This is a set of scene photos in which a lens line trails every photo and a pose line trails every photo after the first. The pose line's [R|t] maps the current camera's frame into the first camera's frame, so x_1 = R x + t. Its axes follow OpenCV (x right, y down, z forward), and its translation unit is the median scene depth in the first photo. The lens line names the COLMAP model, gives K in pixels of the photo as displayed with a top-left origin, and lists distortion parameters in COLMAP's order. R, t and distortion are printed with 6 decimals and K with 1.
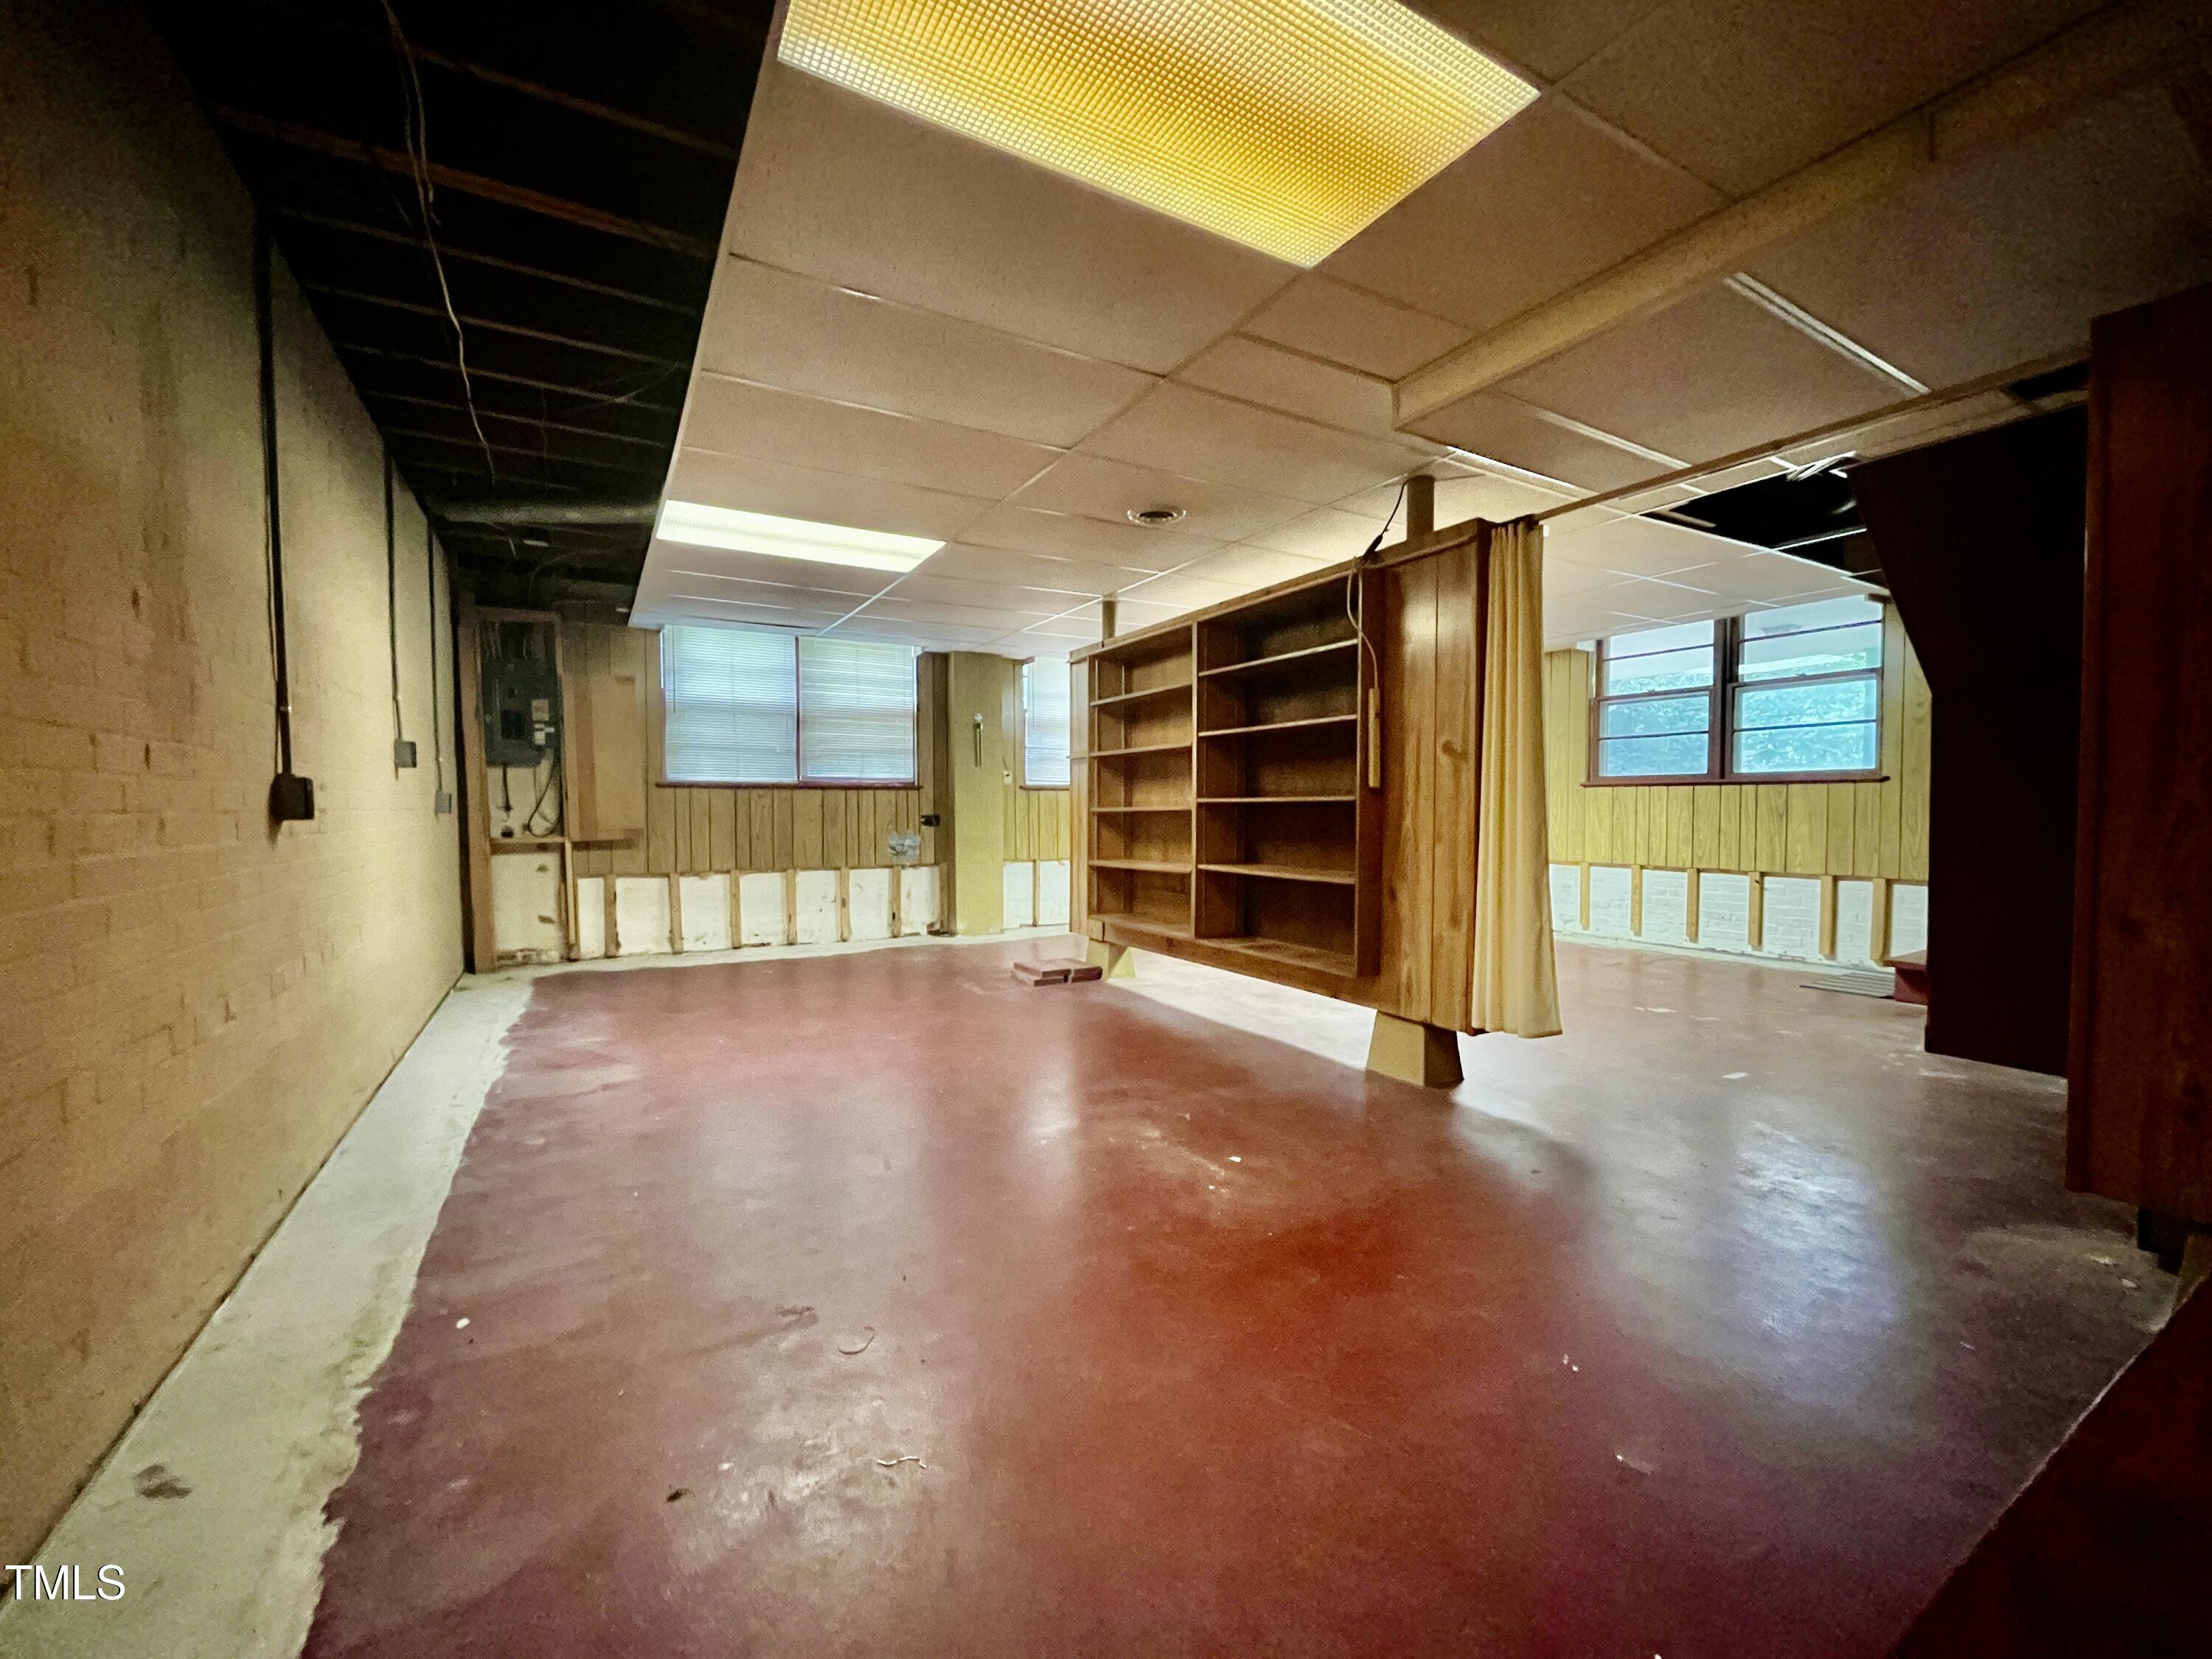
lens RADIAL K [[885.0, 0, 1098.4], [0, 885.0, 839.1], [0, 0, 1]] dist [-0.011874, 0.000420]
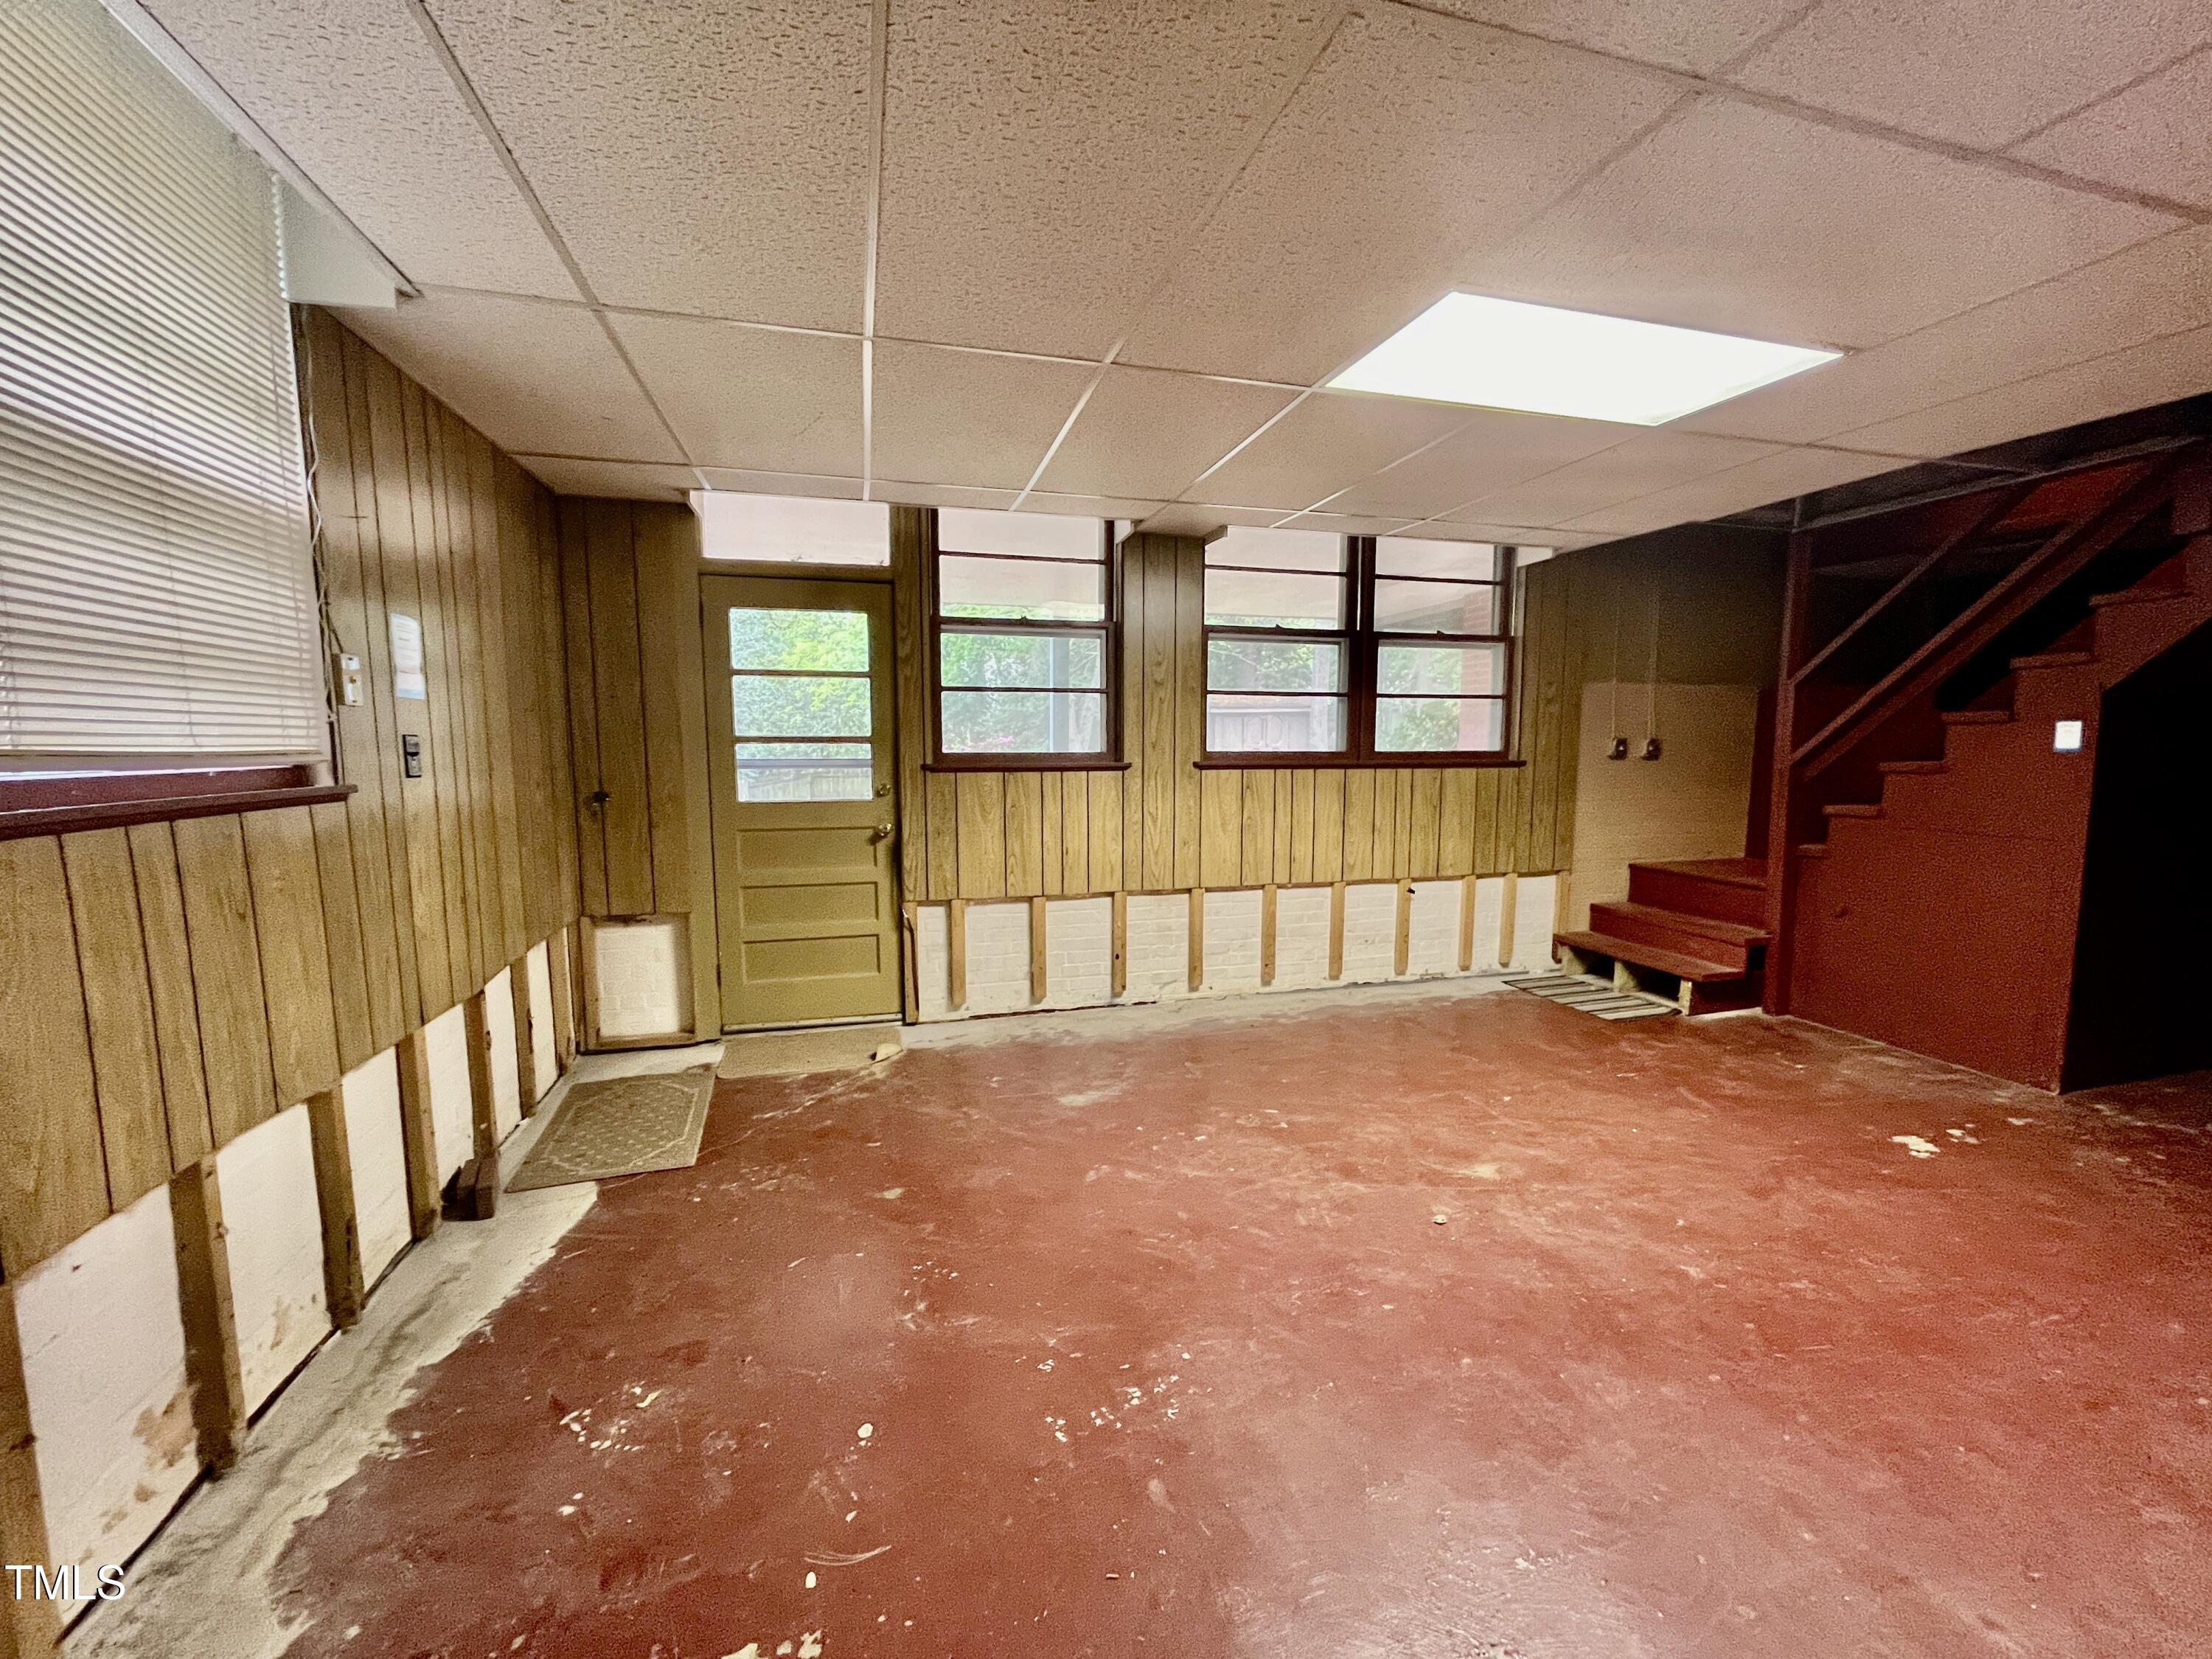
lens RADIAL K [[885.0, 0, 1099.6], [0, 885.0, 839.3], [0, 0, 1]] dist [-0.011874, 0.000420]
pose [[0.267370, -0.102753, 0.958100, -0.080942], [0.034127, 0.994684, 0.097153, -0.080666], [-0.962989, 0.006721, 0.269455, 1.005800]]
